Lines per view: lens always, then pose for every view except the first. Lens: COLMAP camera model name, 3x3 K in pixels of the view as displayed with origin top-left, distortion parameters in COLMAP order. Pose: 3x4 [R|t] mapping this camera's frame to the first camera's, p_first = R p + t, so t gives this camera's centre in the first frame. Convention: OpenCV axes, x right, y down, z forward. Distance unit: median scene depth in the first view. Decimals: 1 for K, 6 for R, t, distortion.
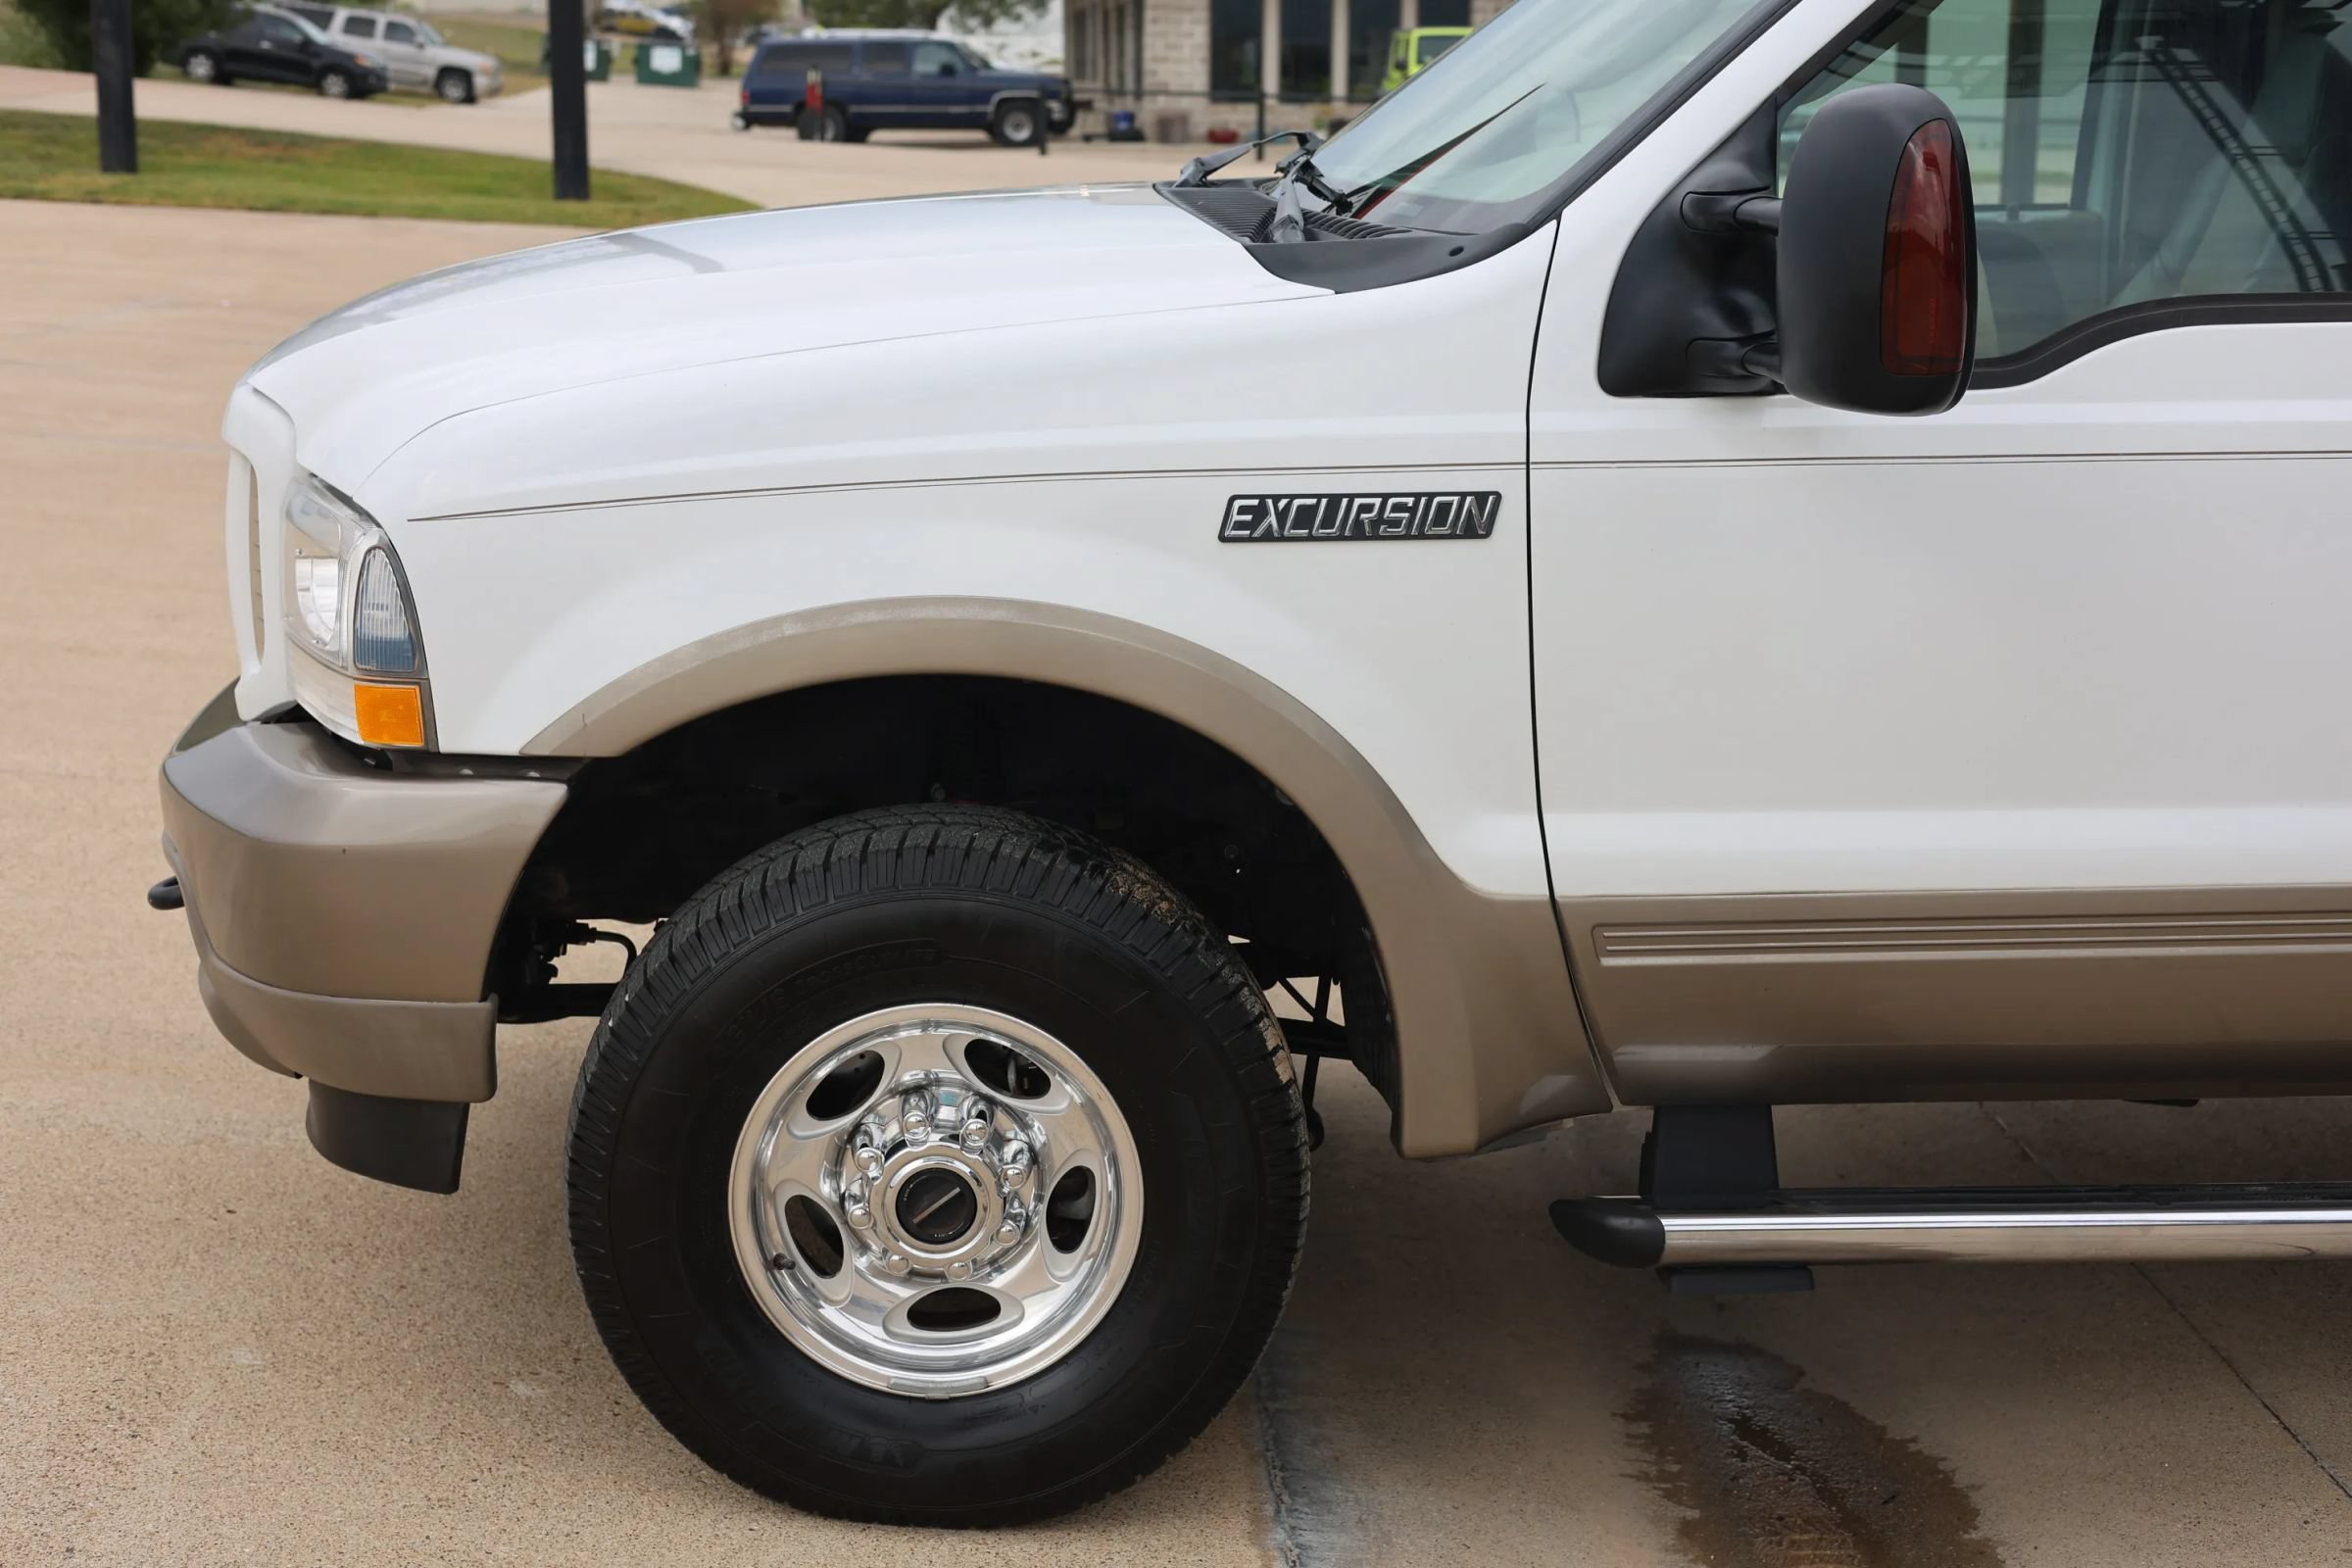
lens RADIAL K [[3317.1, 0, 1176.0], [0, 3317.1, 784.0], [0, 0, 1]] dist [0.069529, -0.256810]
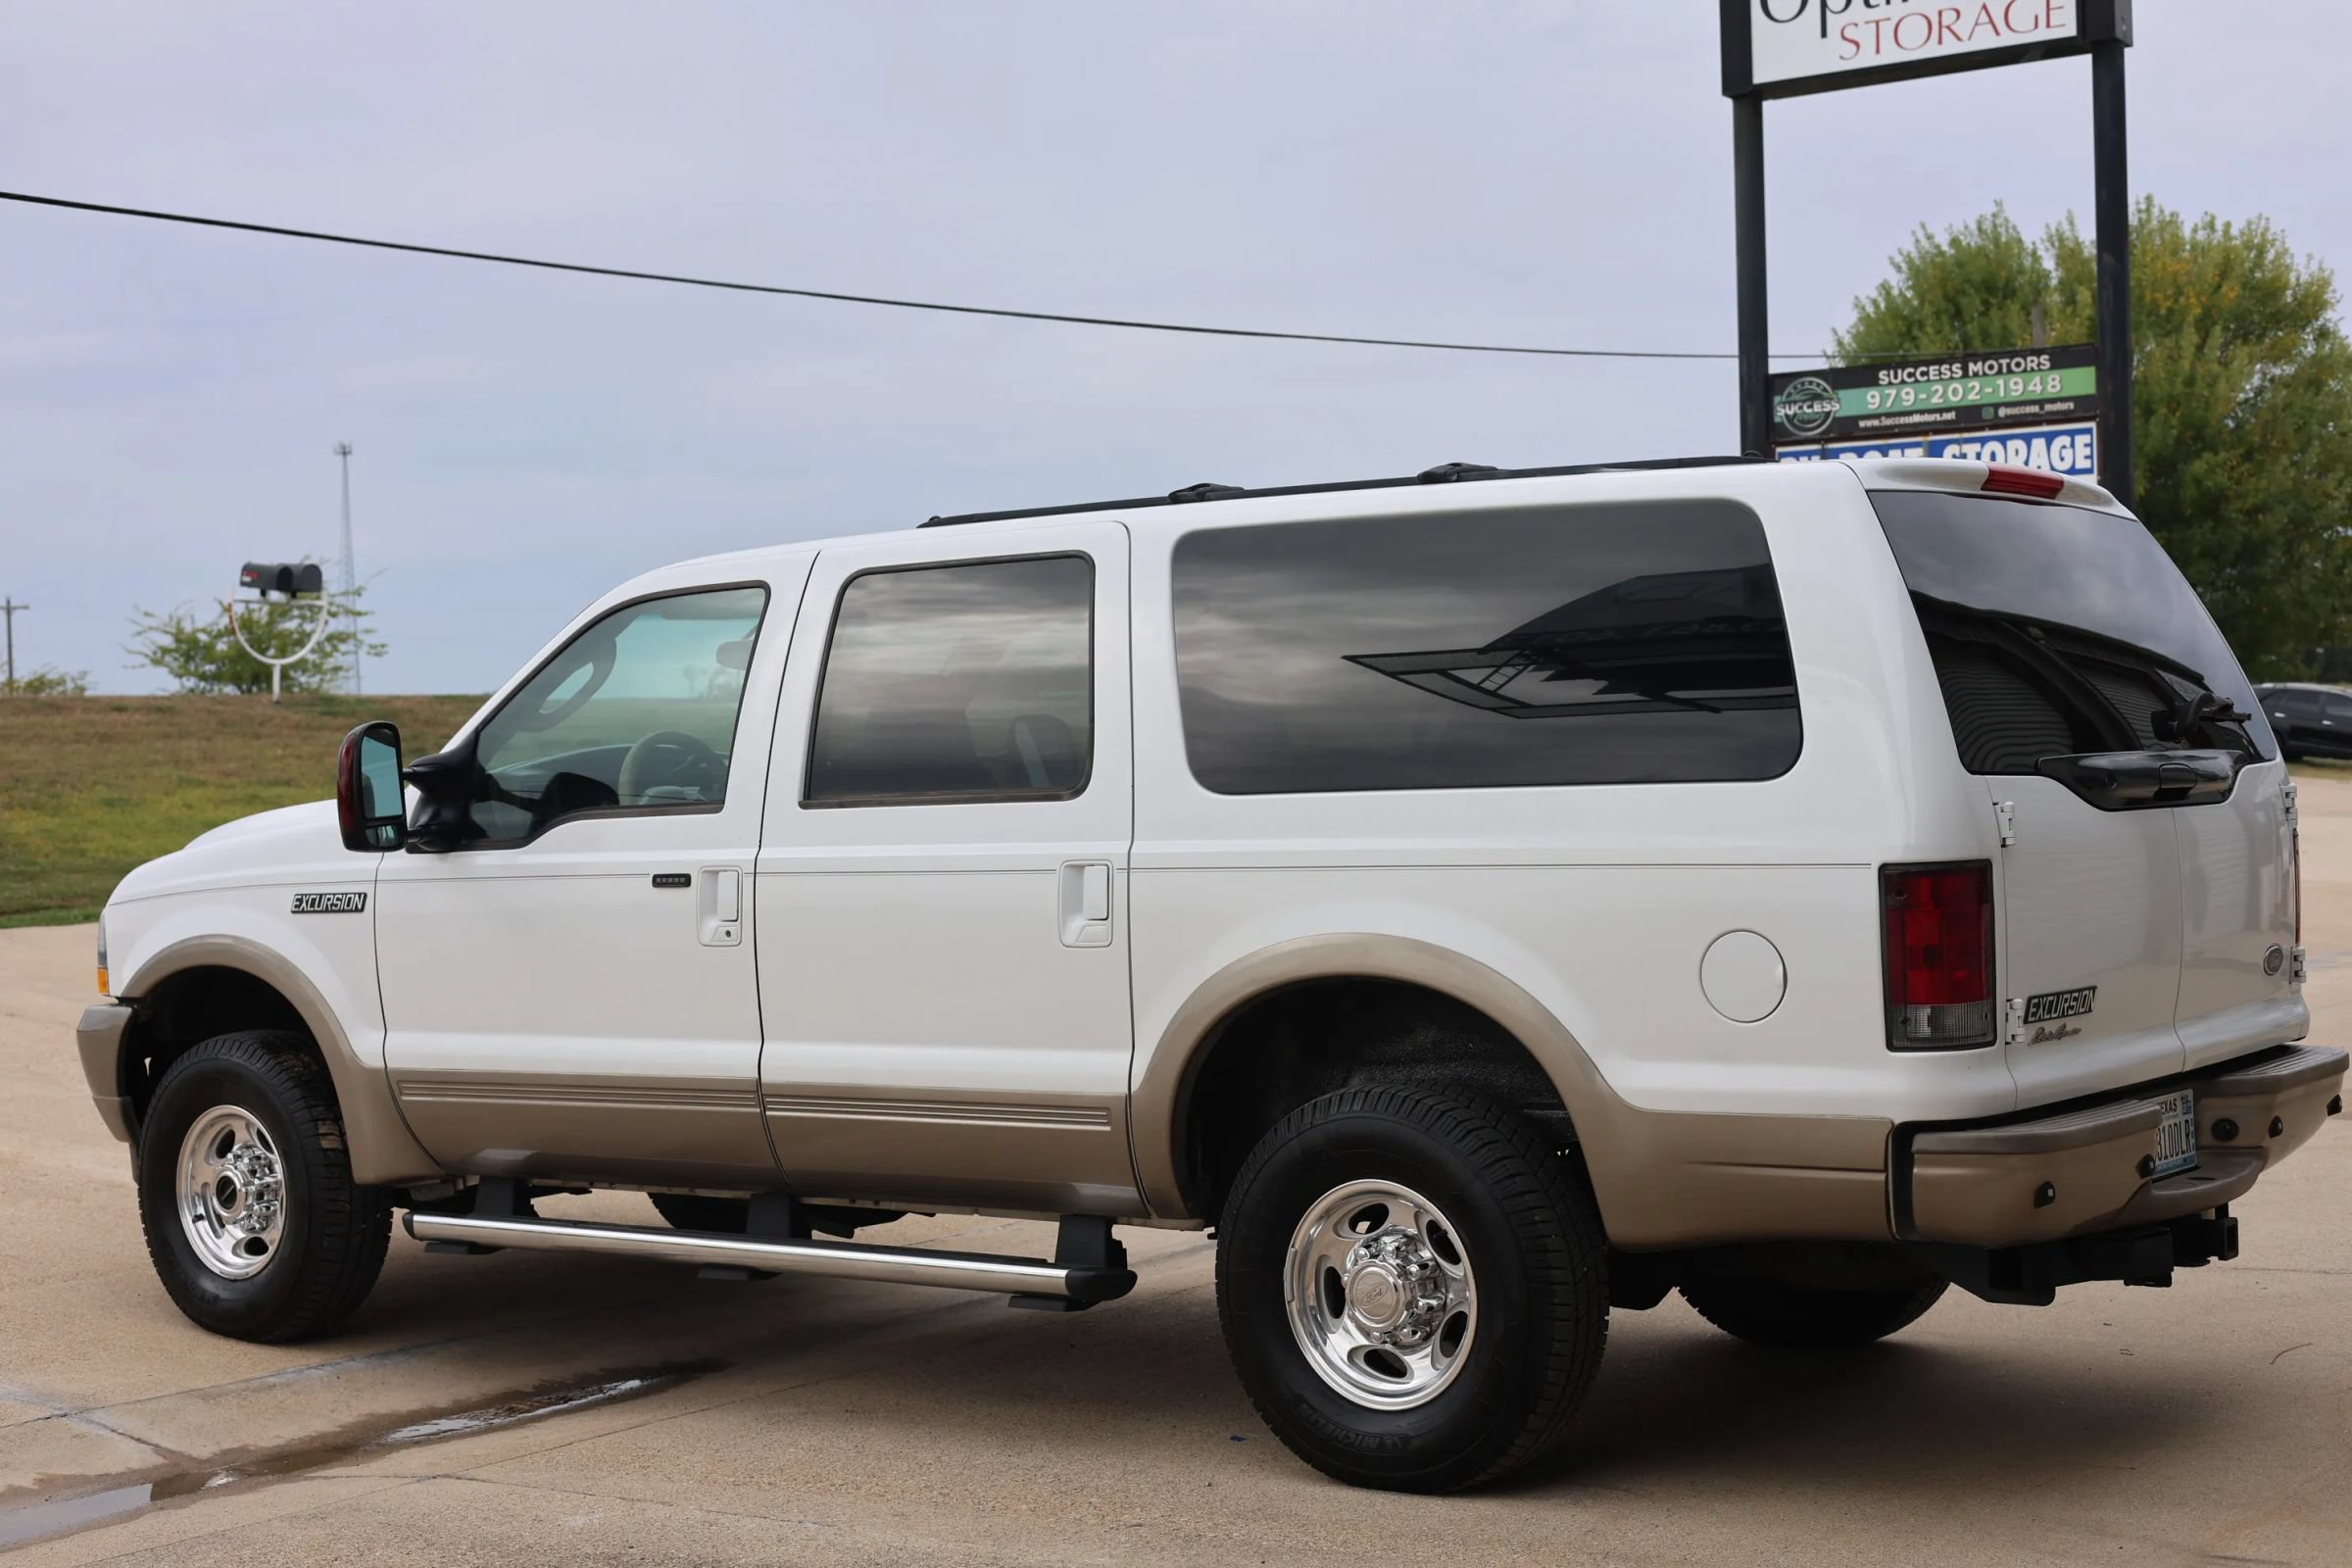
lens RADIAL K [[3303.6, 0, 1124.2], [0, 3303.6, 787.7], [0, 0, 1]] dist [0.021046, -0.025626]
pose [[0.766044, -0.022692, -0.642387, 1.935755], [-0.106568, 0.981063, -0.161738, 0.155620], [0.633892, 0.192356, 0.749119, -0.427467]]
